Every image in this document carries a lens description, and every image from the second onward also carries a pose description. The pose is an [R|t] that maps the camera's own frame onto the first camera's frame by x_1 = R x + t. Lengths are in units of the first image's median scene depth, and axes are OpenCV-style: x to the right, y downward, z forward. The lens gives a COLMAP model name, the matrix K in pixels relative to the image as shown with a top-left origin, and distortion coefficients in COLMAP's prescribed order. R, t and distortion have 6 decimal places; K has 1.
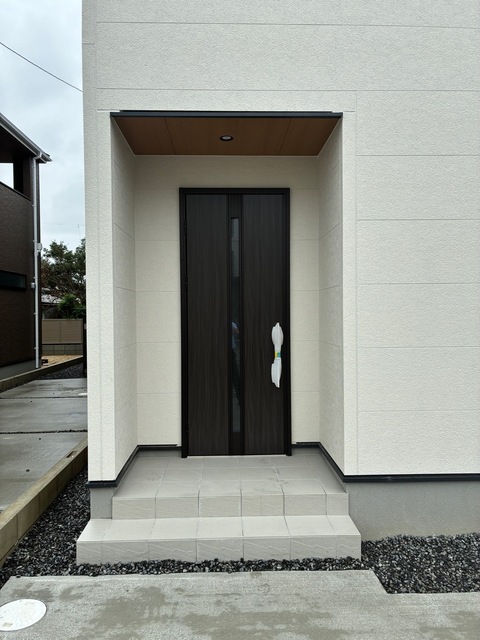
lens RADIAL K [[480.7, 0, 242.8], [0, 480.7, 319.7], [0, 0, 1]] dist [0.004151, -0.026671]
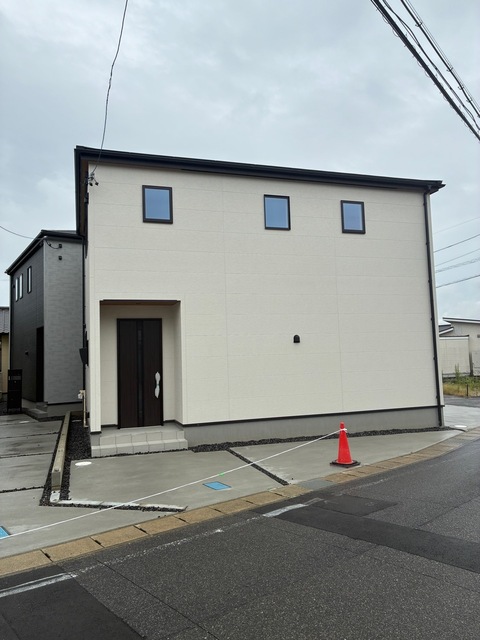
lens RADIAL K [[480.7, 0, 244.5], [0, 480.7, 316.4], [0, 0, 1]] dist [0.004151, -0.026671]
pose [[0.957205, 0.002764, 0.289397, -0.222968], [0.026171, 0.995031, -0.096064, -0.029767], [-0.288225, 0.099526, 0.952377, -1.578501]]
